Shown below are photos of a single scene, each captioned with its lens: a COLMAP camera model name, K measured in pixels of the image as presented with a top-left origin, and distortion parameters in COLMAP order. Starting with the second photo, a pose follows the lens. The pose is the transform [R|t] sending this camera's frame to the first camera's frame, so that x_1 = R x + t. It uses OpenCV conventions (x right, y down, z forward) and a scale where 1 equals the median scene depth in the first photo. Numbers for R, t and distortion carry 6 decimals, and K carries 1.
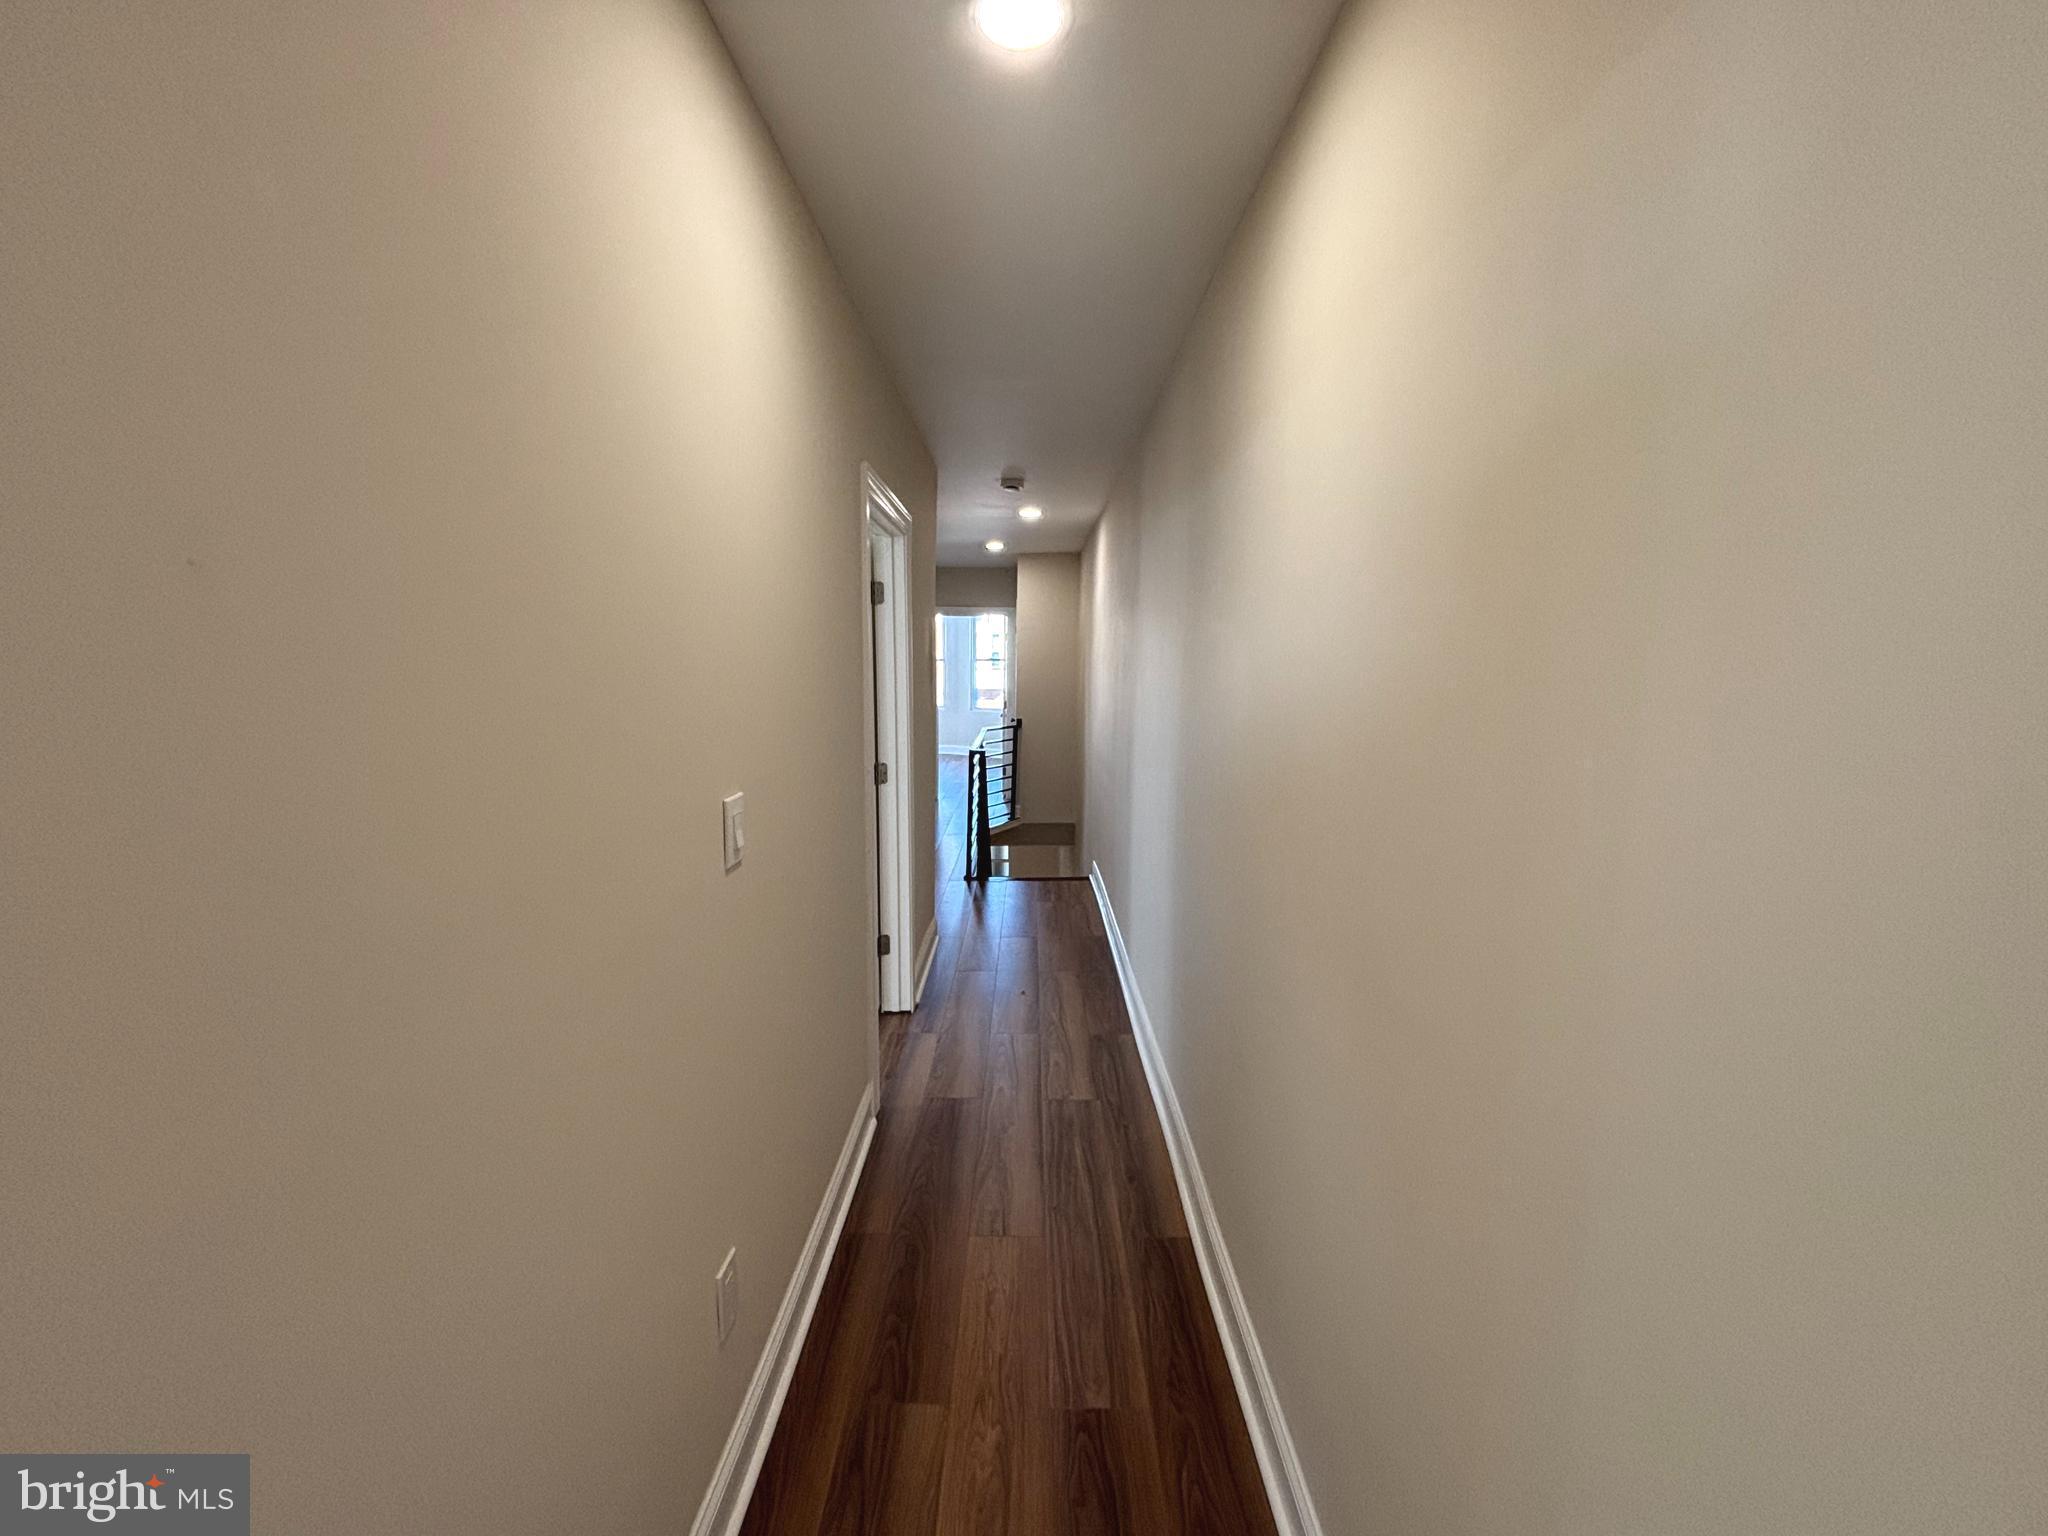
lens RADIAL K [[817.7, 0, 1016.0], [0, 817.7, 757.2], [0, 0, 1]] dist [-0.008439, -0.000250]
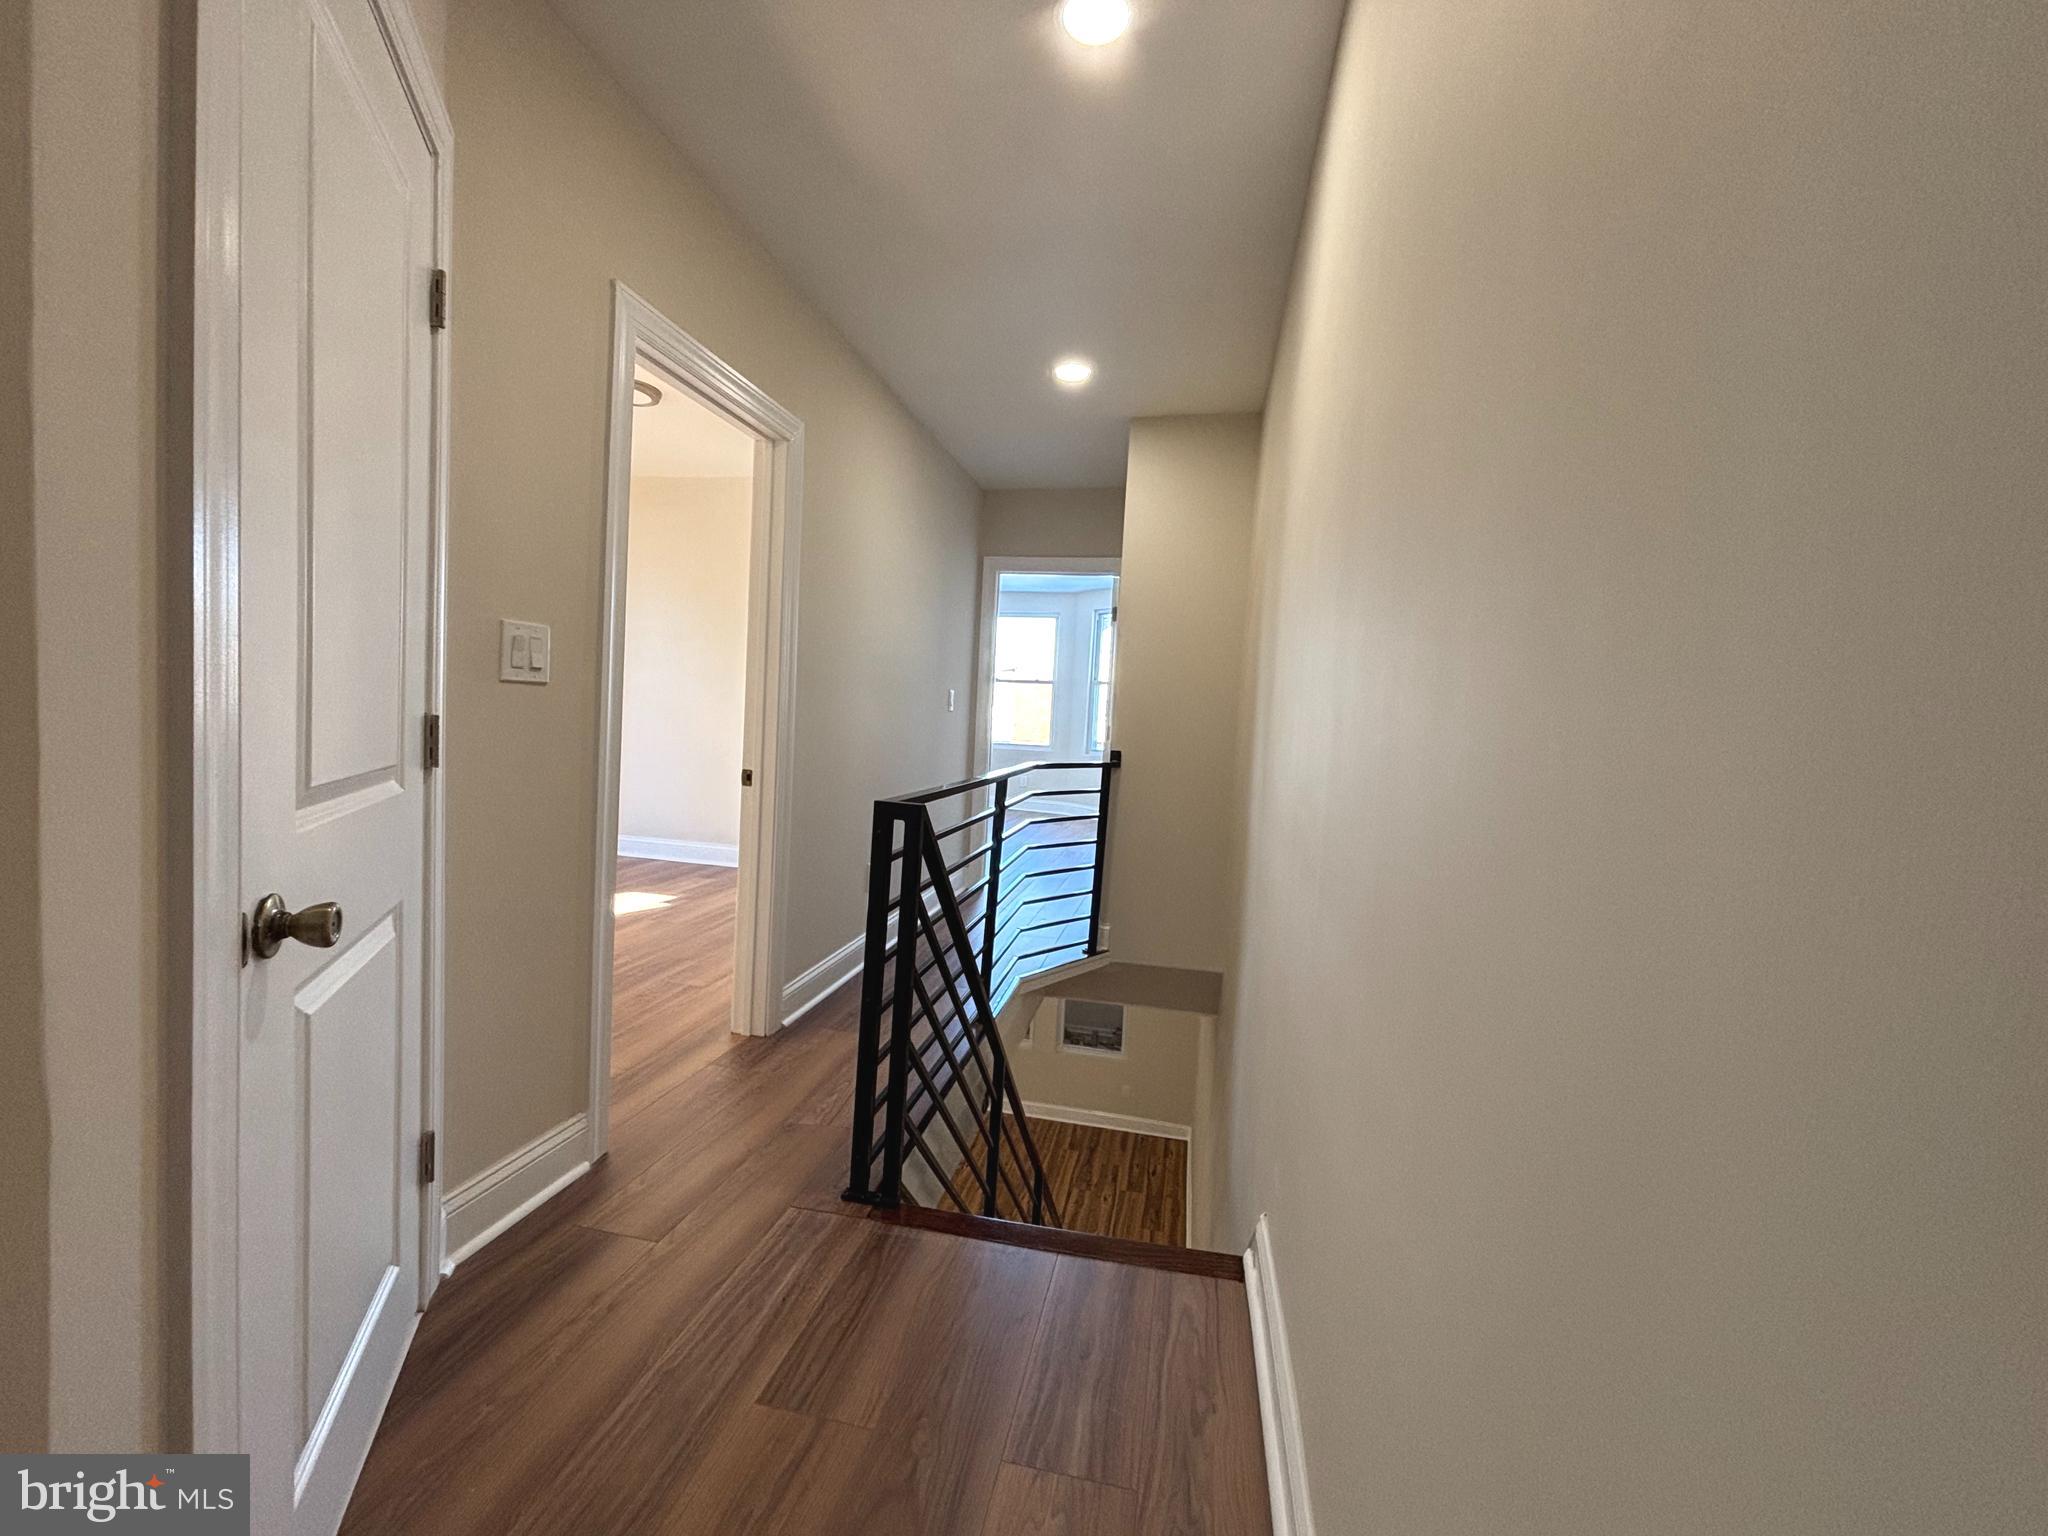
lens RADIAL K [[817.7, 0, 1016.0], [0, 817.7, 757.2], [0, 0, 1]] dist [-0.008439, -0.000250]
pose [[0.978304, 0.054406, -0.199904, 0.045690], [-0.068259, 0.995672, -0.063069, -0.008153], [0.195607, 0.075346, 0.977784, 0.532403]]
